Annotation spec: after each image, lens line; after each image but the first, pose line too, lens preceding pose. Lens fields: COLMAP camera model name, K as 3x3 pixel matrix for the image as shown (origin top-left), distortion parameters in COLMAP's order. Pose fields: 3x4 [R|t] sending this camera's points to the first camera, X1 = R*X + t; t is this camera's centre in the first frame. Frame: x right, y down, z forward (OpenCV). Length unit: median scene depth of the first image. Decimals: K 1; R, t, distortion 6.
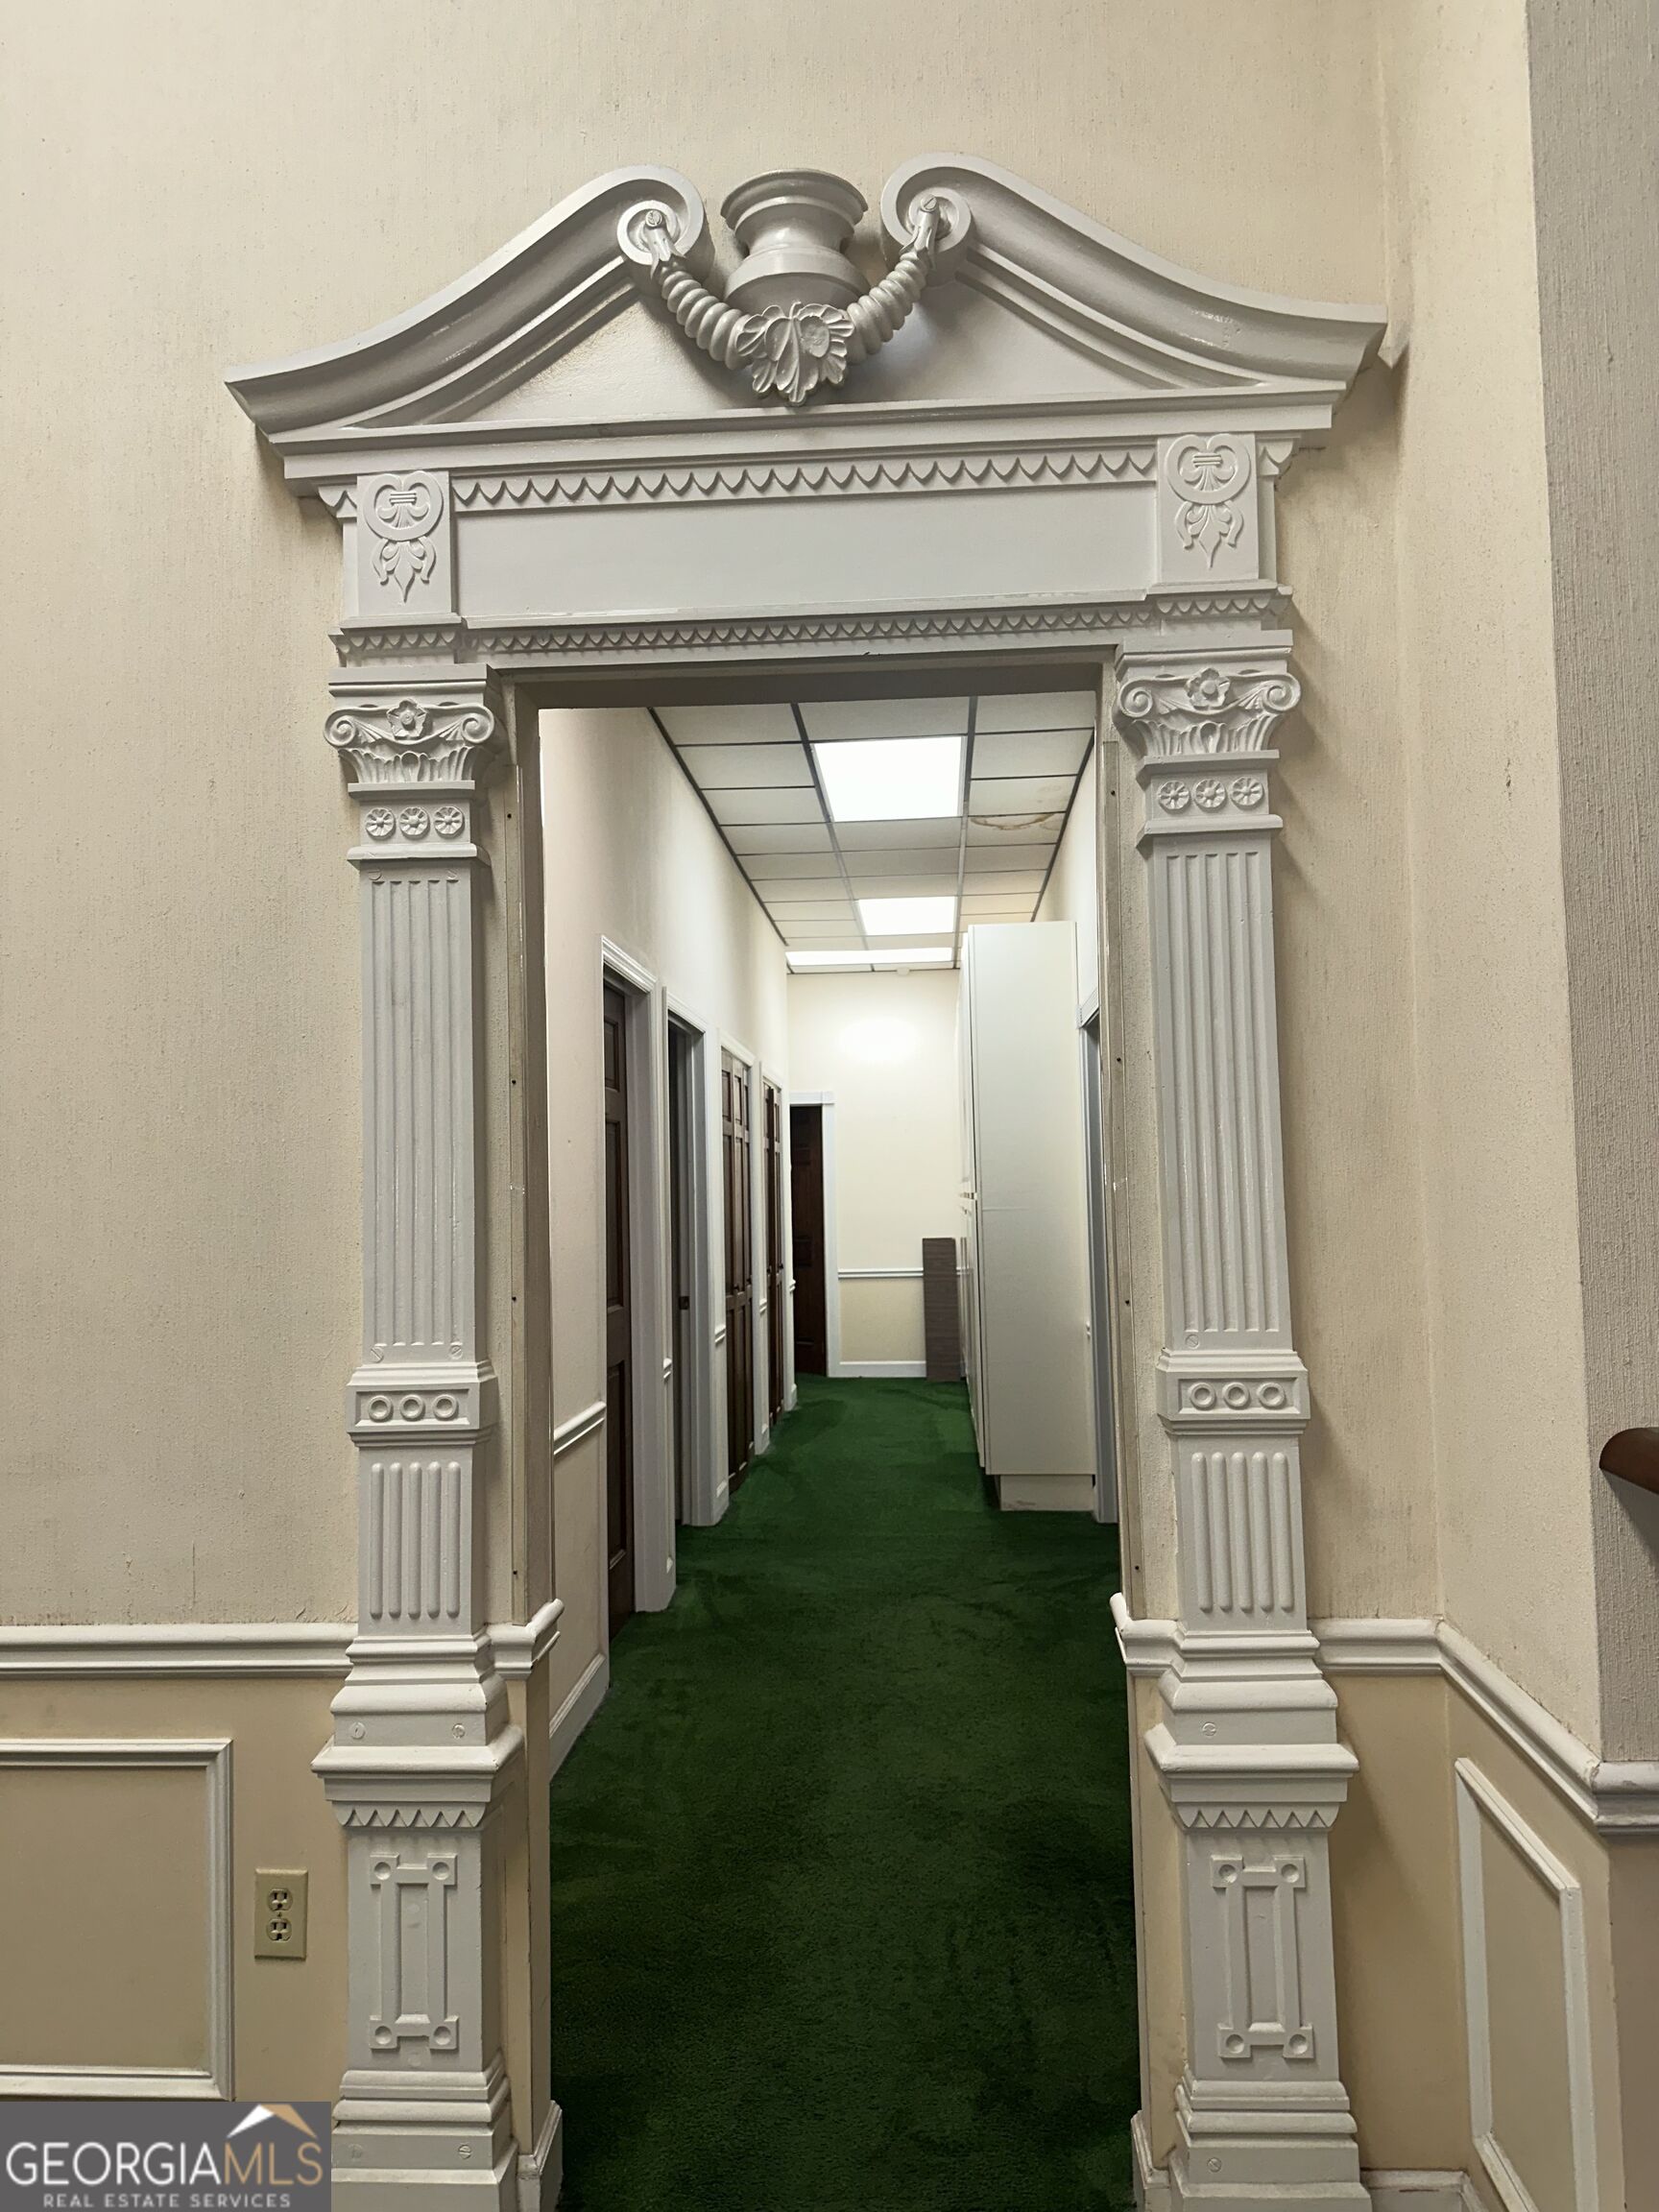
lens RADIAL K [[1552.1, 0, 843.9], [0, 1552.1, 1120.3], [0, 0, 1]] dist [0.090042, -0.111587]
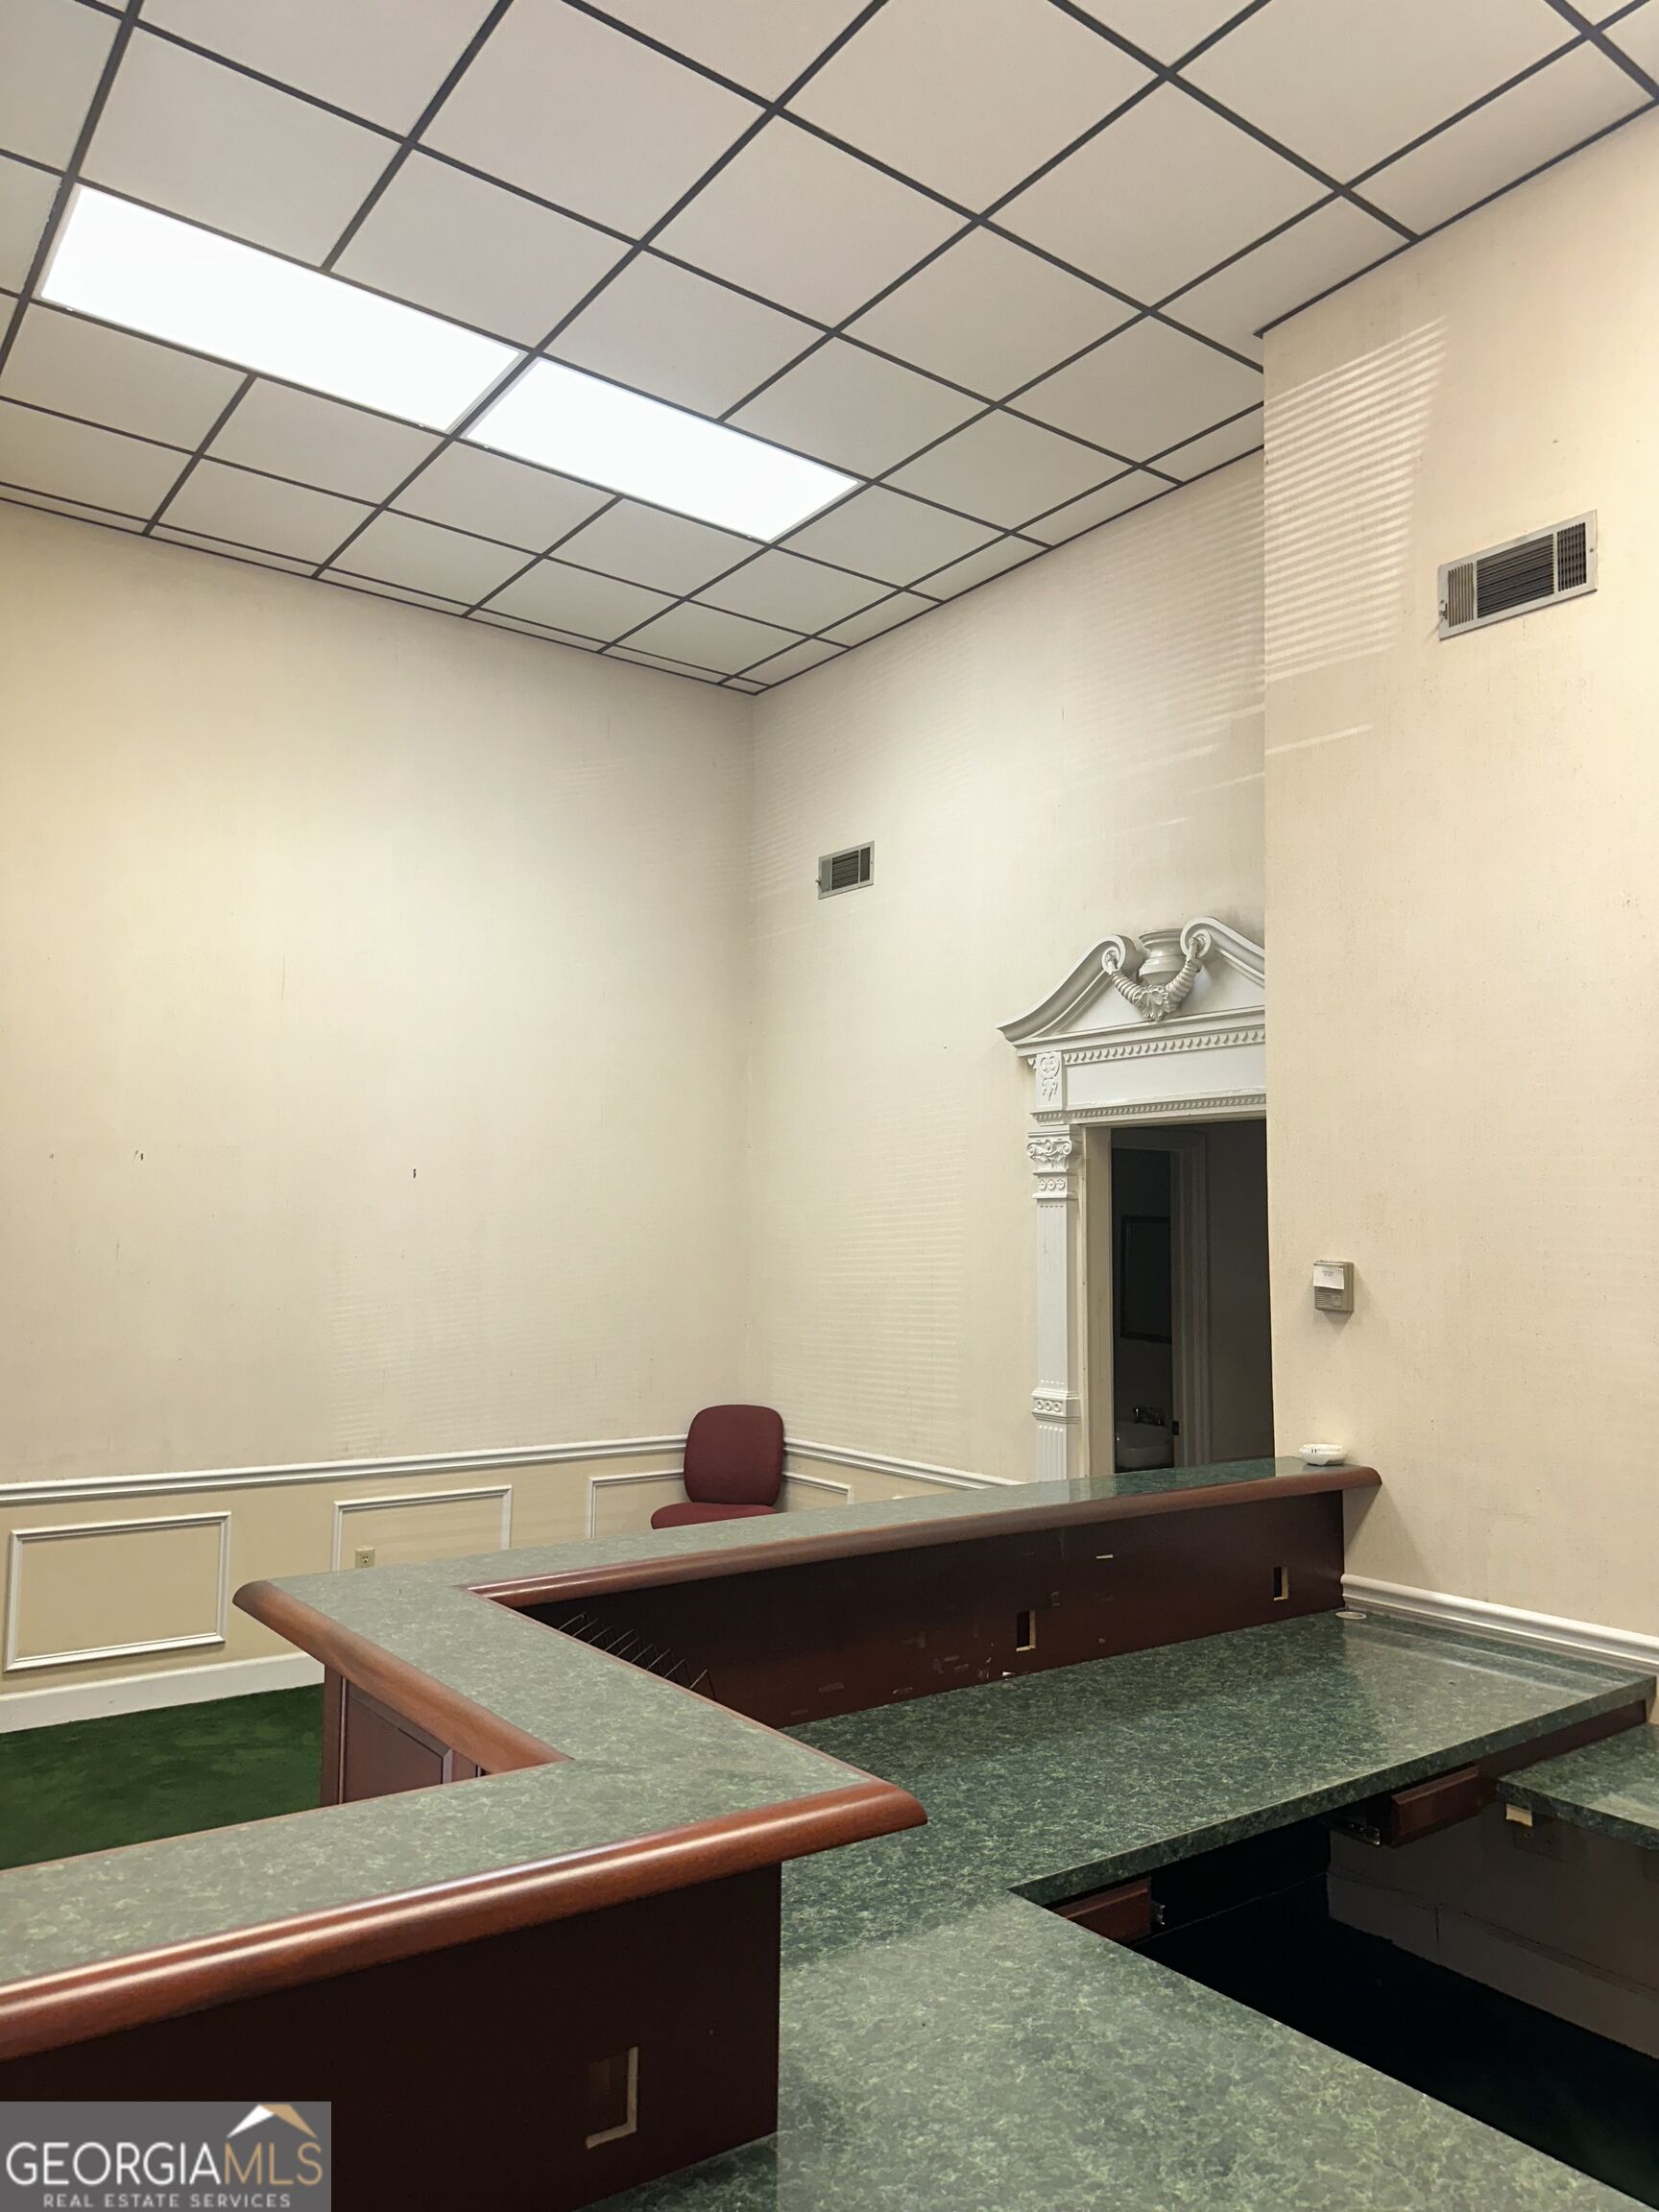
lens RADIAL K [[1552.1, 0, 843.9], [0, 1552.1, 1120.3], [0, 0, 1]] dist [0.090042, -0.111587]
pose [[0.640405, -0.028696, -0.767502, 1.555204], [0.012360, 0.999557, -0.027059, -0.235903], [0.767938, 0.007843, 0.640476, -0.975713]]
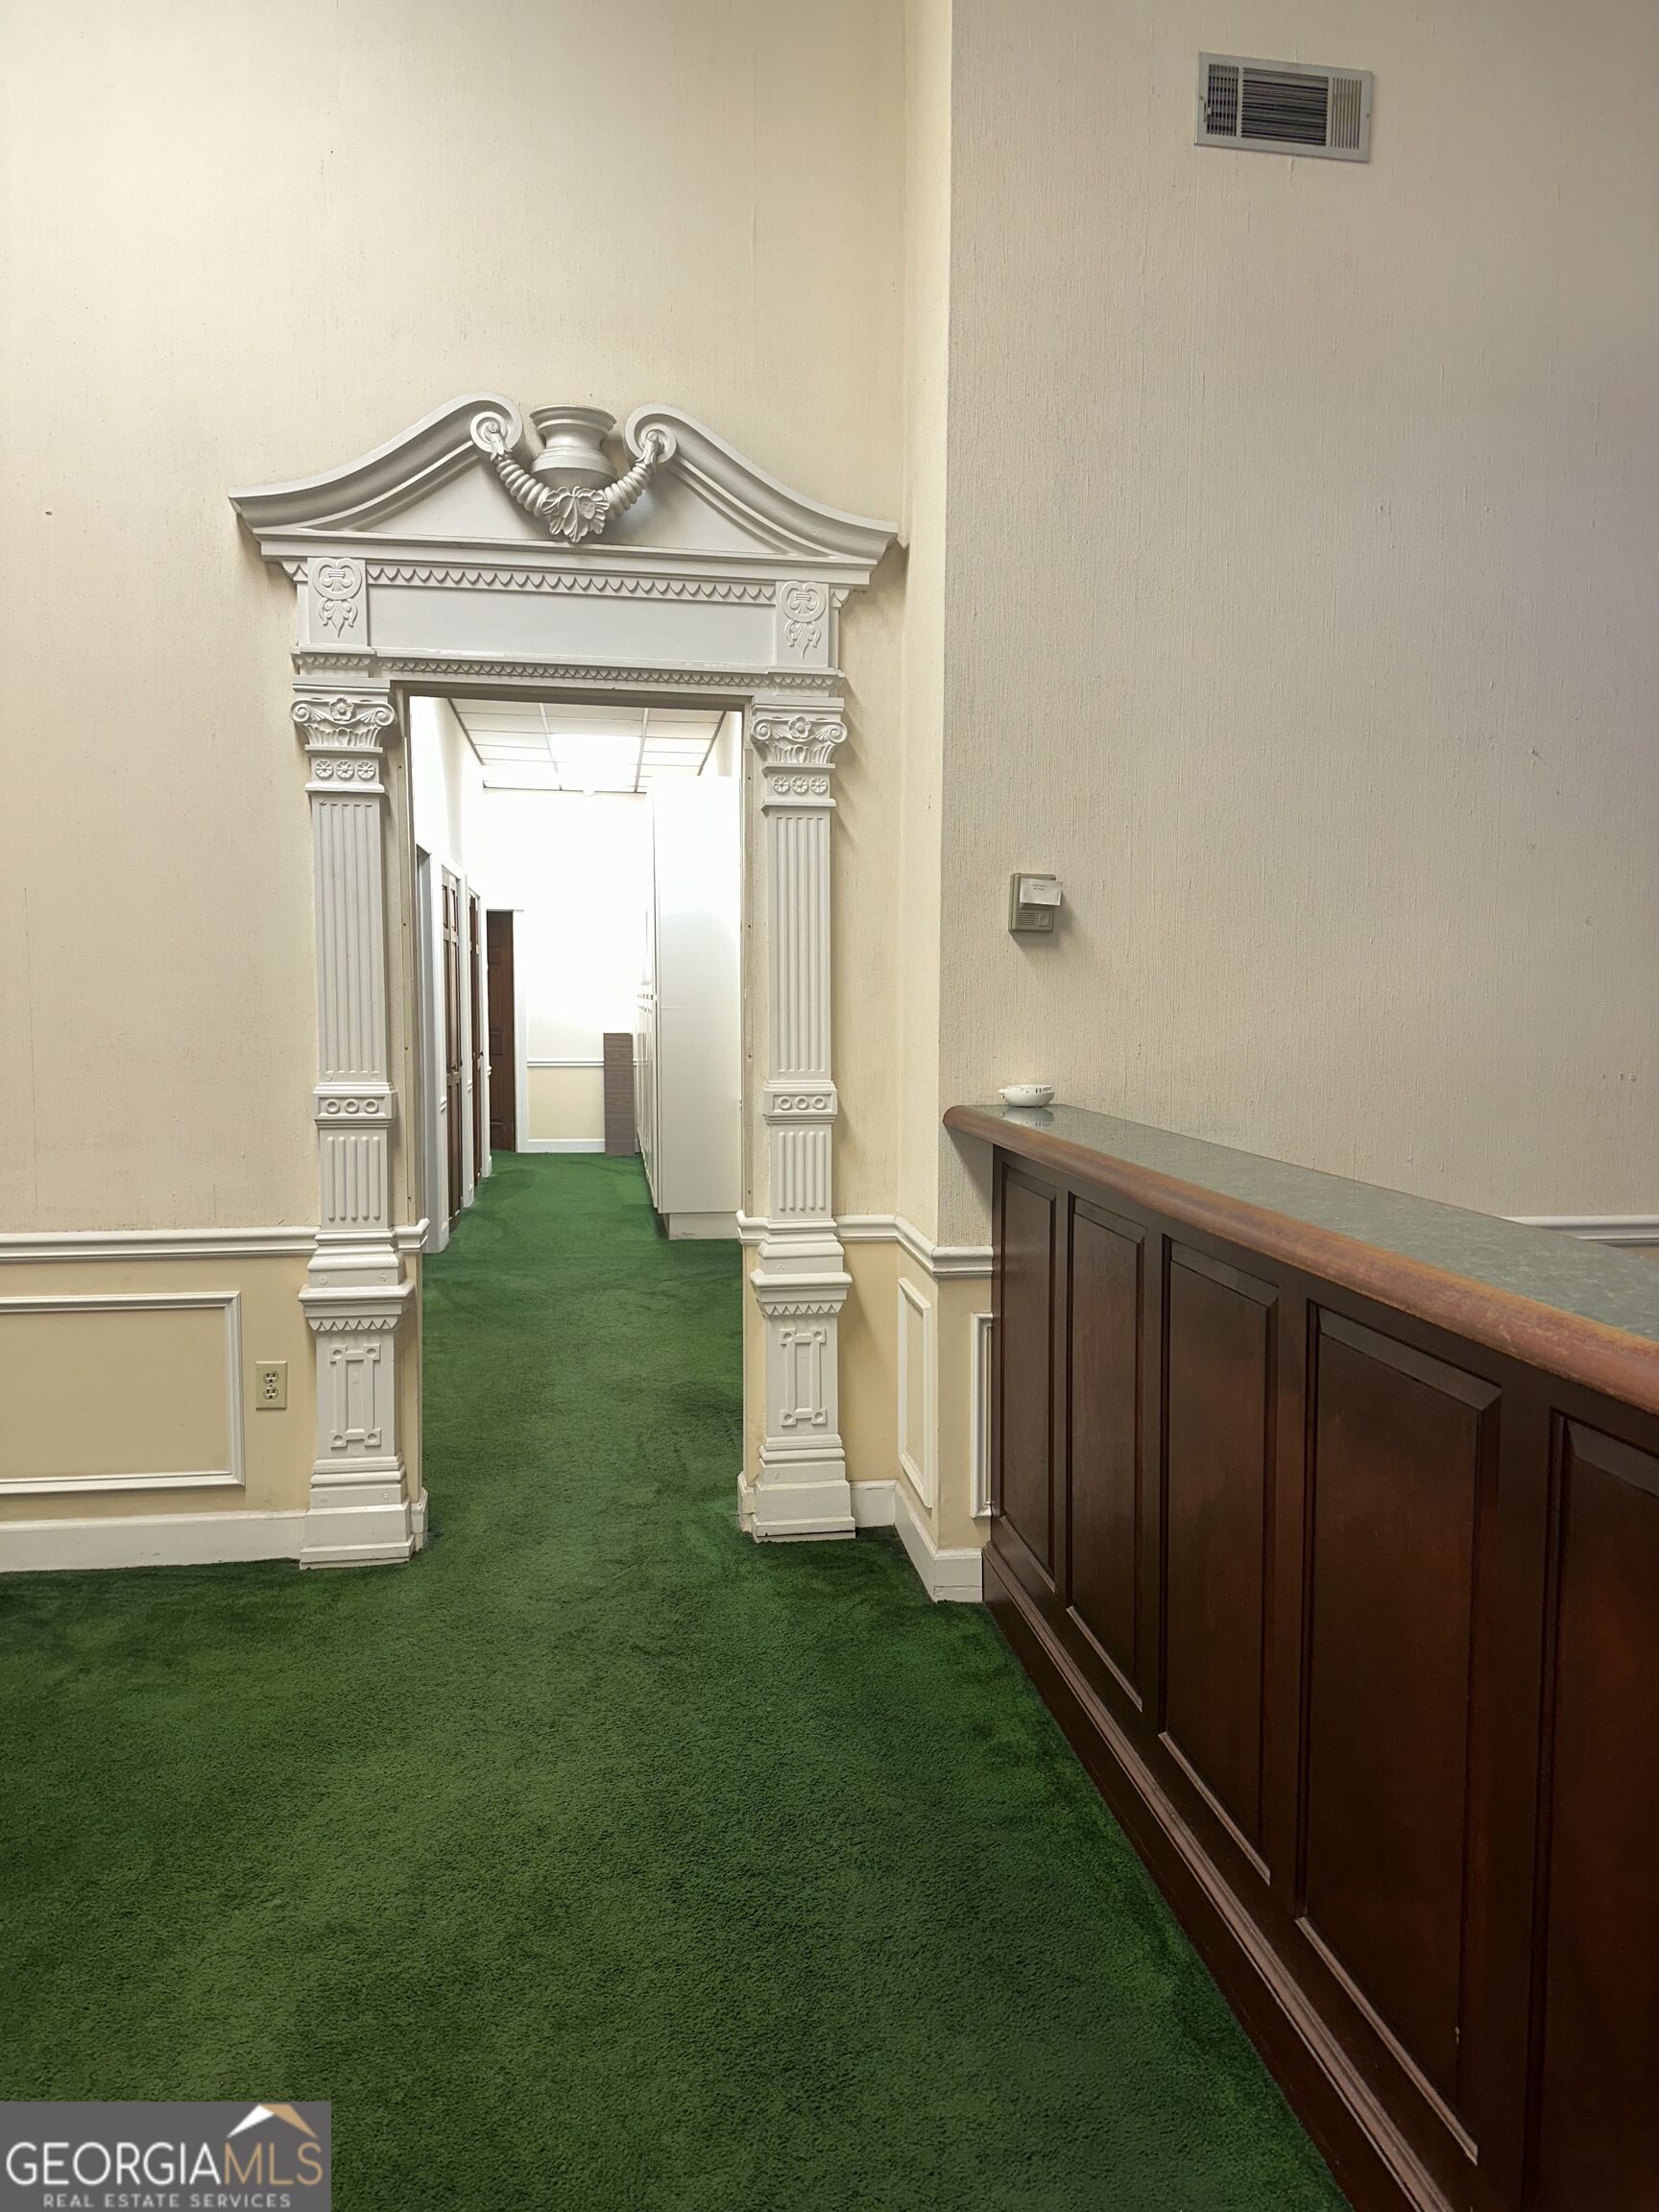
lens RADIAL K [[1552.1, 0, 843.9], [0, 1552.1, 1120.3], [0, 0, 1]] dist [0.090042, -0.111587]
pose [[0.976876, 0.008595, 0.213633, -0.106649], [-0.035526, 0.991827, 0.122545, -0.040077], [-0.210834, -0.127301, 0.969197, -0.852474]]
